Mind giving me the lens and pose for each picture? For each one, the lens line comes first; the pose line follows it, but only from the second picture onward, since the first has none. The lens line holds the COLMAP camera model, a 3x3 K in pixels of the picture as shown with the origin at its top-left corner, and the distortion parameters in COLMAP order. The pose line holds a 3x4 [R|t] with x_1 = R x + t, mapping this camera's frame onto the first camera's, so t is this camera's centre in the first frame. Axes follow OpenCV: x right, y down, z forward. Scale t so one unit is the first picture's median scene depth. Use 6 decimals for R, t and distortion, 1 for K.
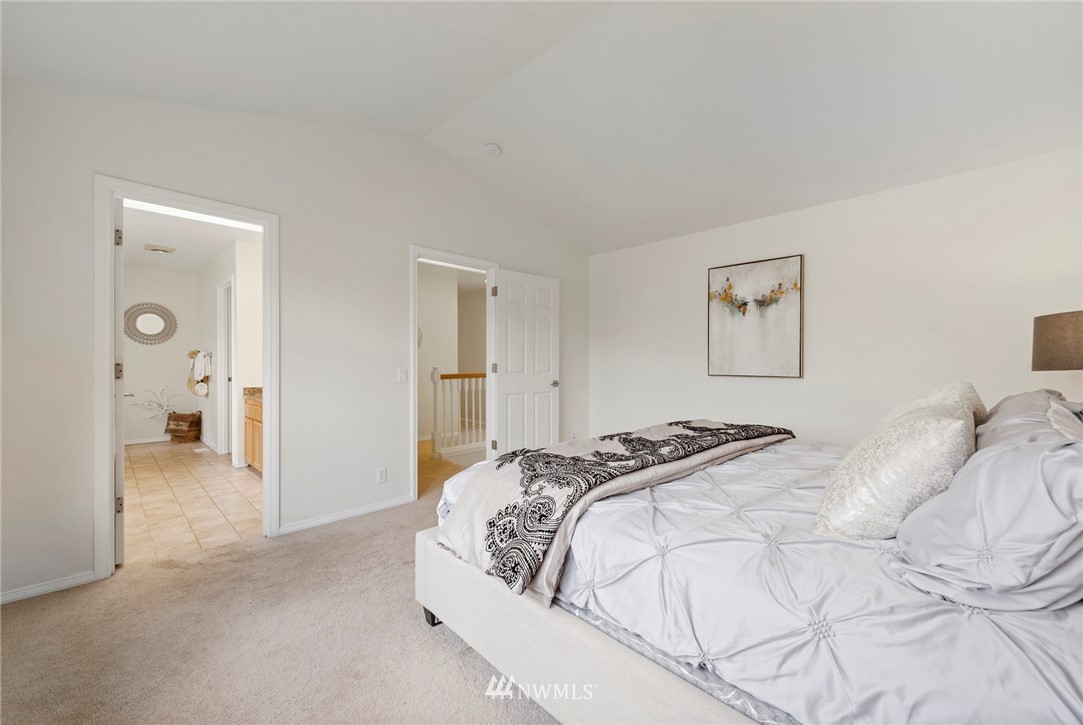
lens RADIAL K [[428.4, 0, 536.2], [0, 428.4, 363.0], [0, 0, 1]] dist [0.010890, -0.003036]
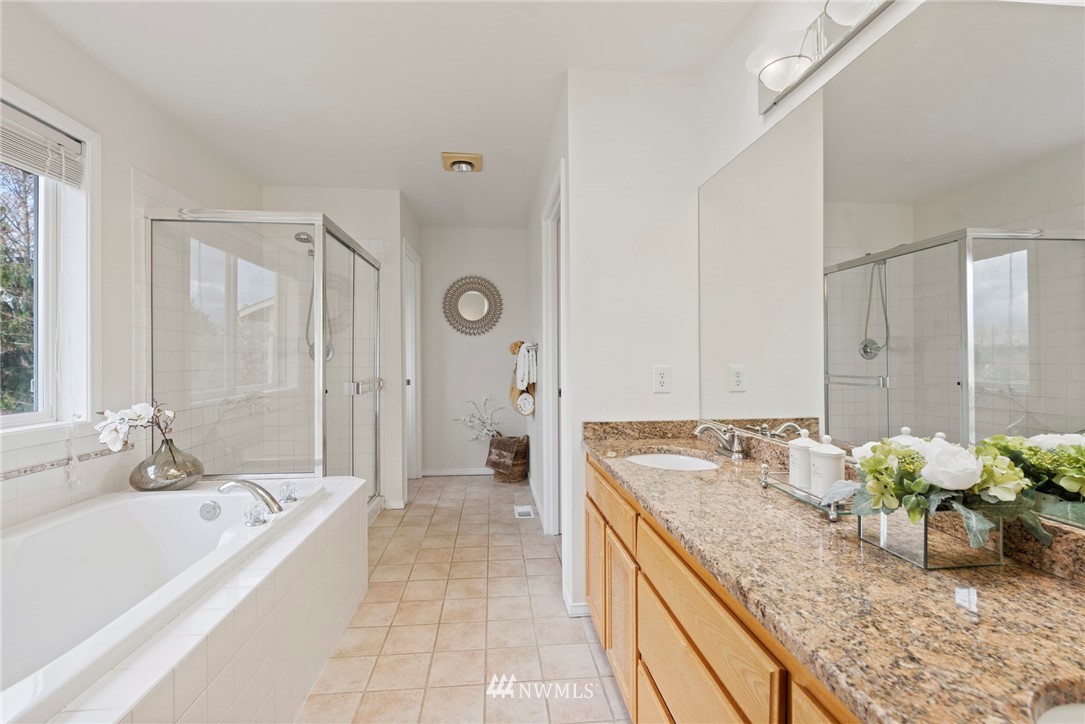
lens RADIAL K [[495.2, 0, 541.4], [0, 495.2, 359.5], [0, 0, 1]] dist [-0.000147, -0.000003]
pose [[0.777908, -0.002120, -0.628375, -0.313240], [0.000951, 0.999997, -0.002197, -0.001088], [0.628378, 0.001111, 0.777907, 0.459536]]
